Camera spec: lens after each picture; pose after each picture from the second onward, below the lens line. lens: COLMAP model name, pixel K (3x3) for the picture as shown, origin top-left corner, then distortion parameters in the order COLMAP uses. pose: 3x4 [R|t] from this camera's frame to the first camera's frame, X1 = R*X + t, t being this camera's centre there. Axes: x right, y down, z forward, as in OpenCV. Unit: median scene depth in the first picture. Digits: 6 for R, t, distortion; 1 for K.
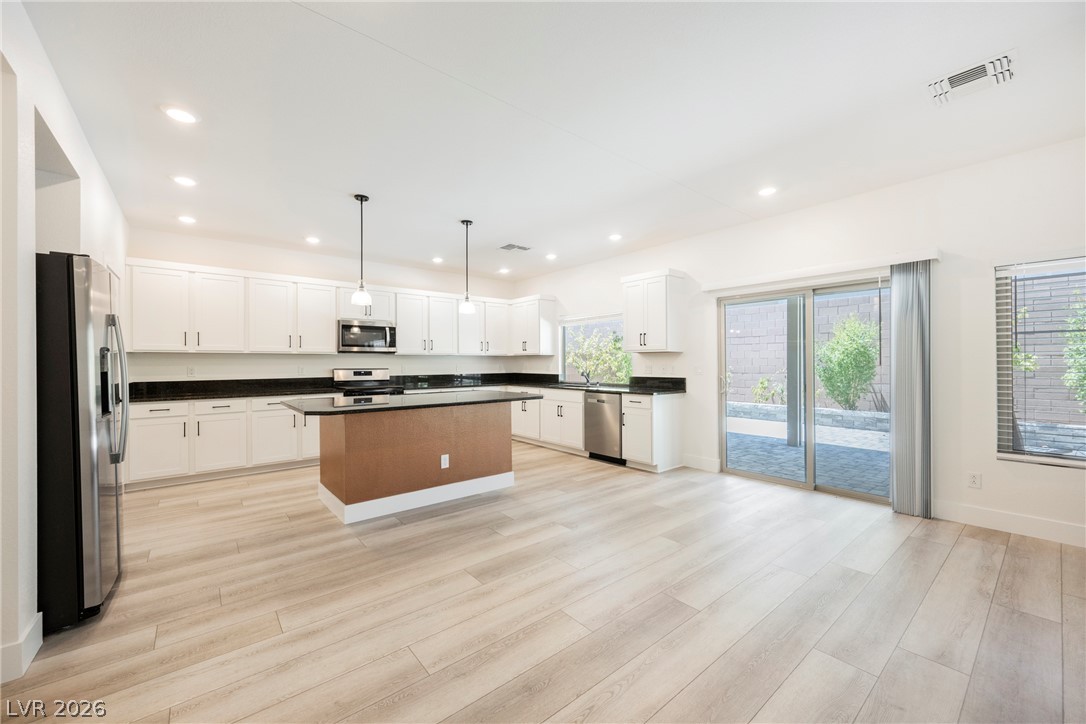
lens RADIAL K [[424.8, 0, 544.6], [0, 424.8, 361.6], [0, 0, 1]] dist [-0.001412, 0.000417]
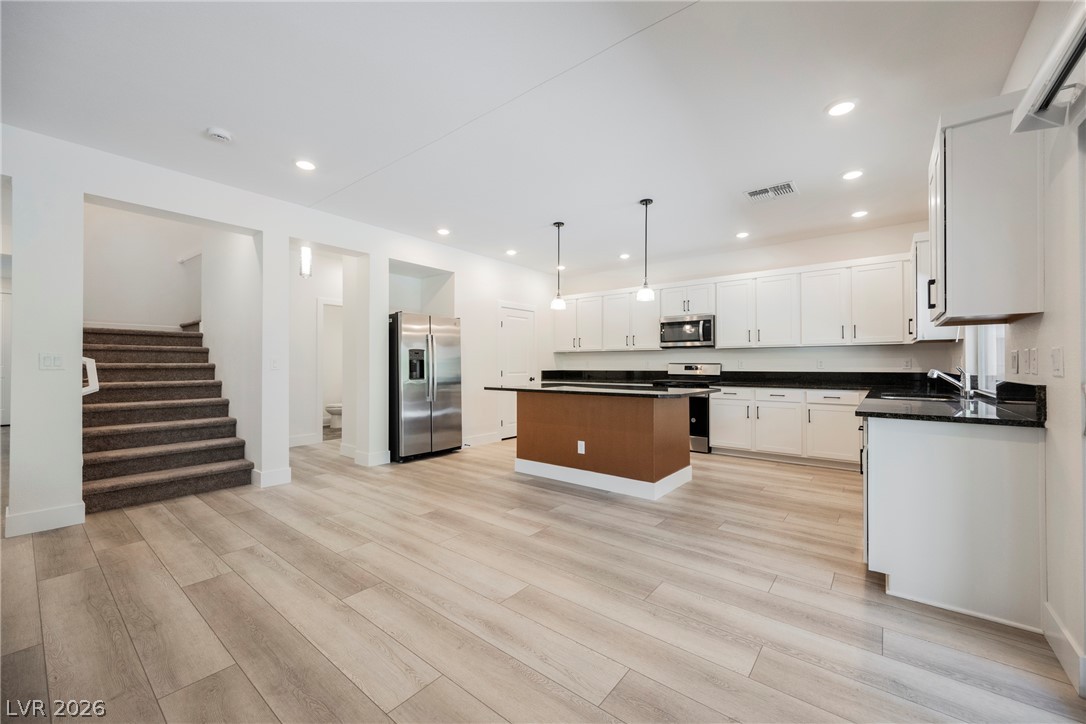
lens RADIAL K [[424.8, 0, 544.6], [0, 424.8, 361.6], [0, 0, 1]] dist [-0.001412, 0.000417]
pose [[0.202232, -0.005159, -0.979324, 0.511772], [0.002121, 0.999986, -0.004830, 0.017214], [0.979335, -0.001100, 0.202240, 0.455497]]
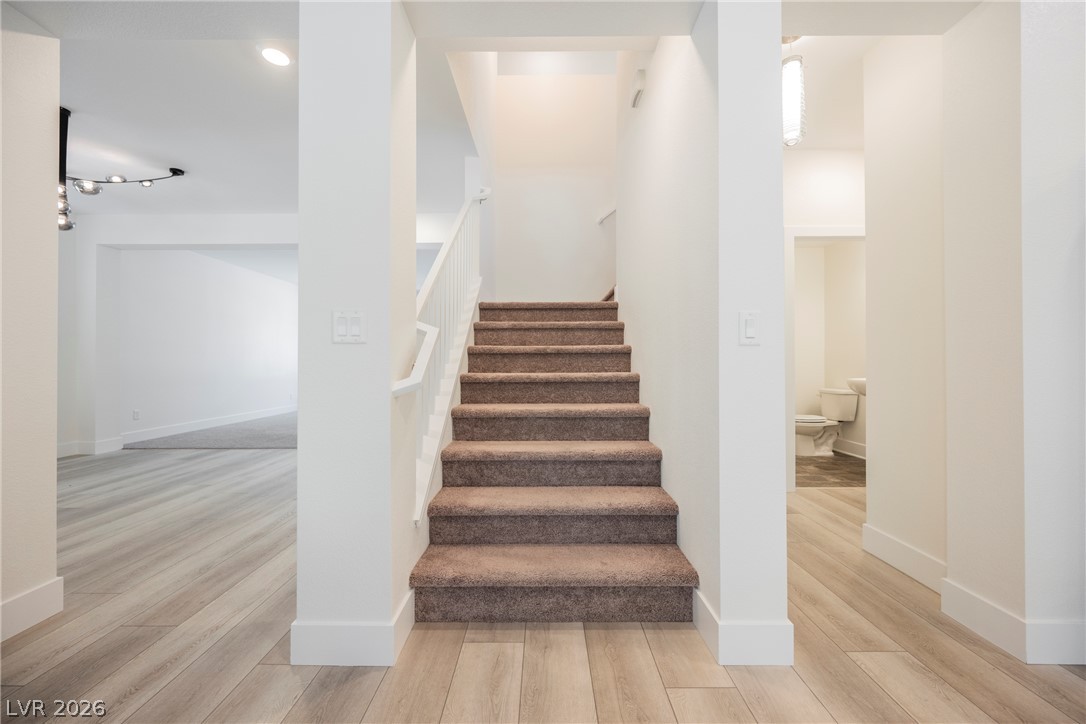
lens RADIAL K [[428.1, 0, 543.0], [0, 428.1, 362.0], [0, 0, 1]] dist [-0.002857, -0.000374]
pose [[-0.640881, 0.001537, -0.767639, 0.012449], [0.007420, 0.999964, -0.004193, 0.037076], [0.767605, -0.008383, -0.640869, 0.231180]]
